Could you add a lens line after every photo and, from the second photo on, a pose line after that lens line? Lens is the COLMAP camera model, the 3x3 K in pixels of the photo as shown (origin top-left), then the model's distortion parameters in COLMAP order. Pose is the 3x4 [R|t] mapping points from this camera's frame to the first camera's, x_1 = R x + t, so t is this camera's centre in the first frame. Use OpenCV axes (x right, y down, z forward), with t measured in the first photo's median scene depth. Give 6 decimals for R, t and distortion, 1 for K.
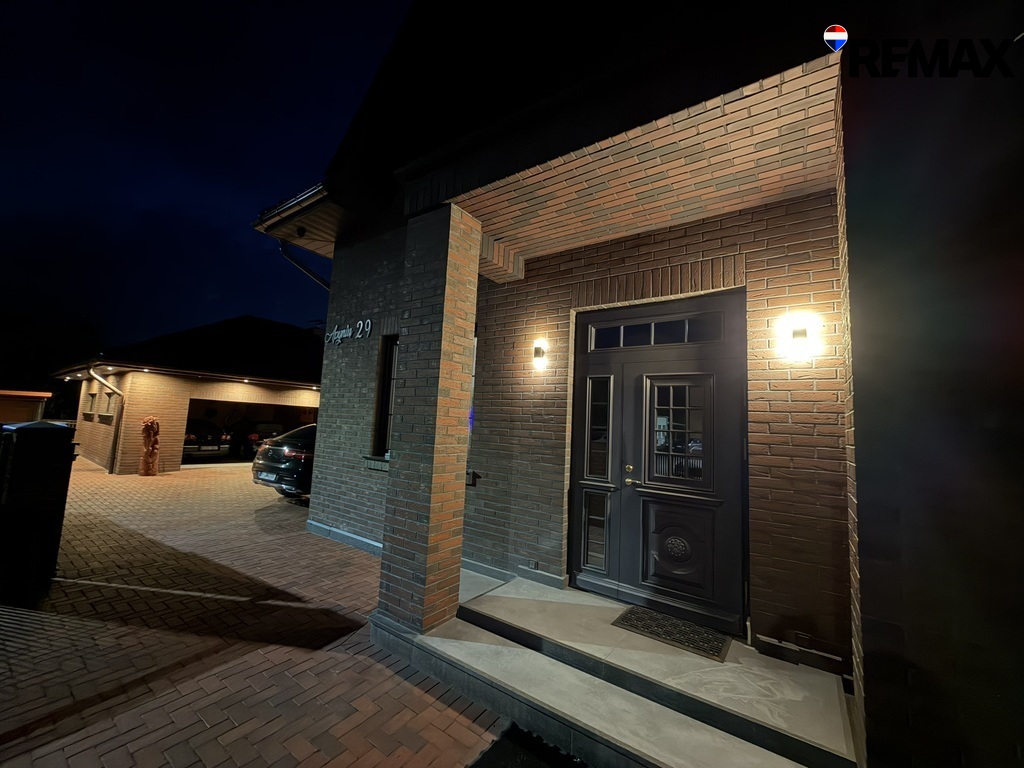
lens RADIAL K [[409.6, 0, 513.2], [0, 409.6, 380.8], [0, 0, 1]] dist [0.001566, 0.000178]
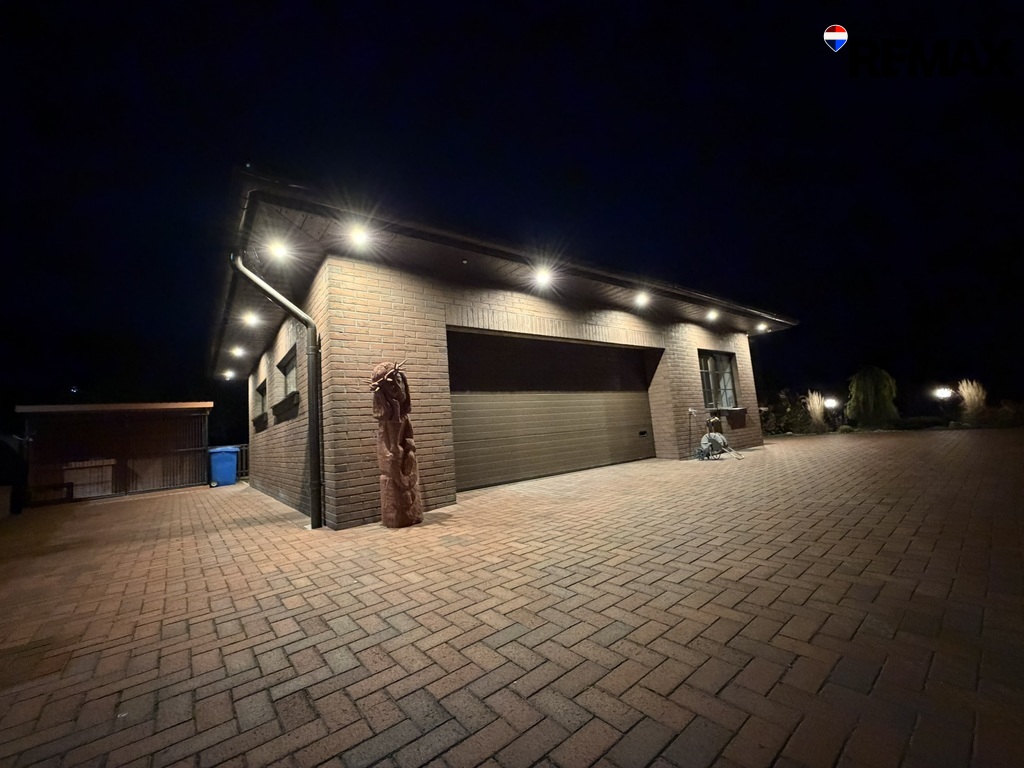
lens RADIAL K [[409.6, 0, 510.2], [0, 409.6, 386.0], [0, 0, 1]] dist [0.001566, 0.000178]
pose [[0.951902, -0.162965, -0.259469, -0.687814], [0.161422, 0.986505, -0.027394, 0.135528], [0.260432, -0.015808, 0.965363, 0.677881]]
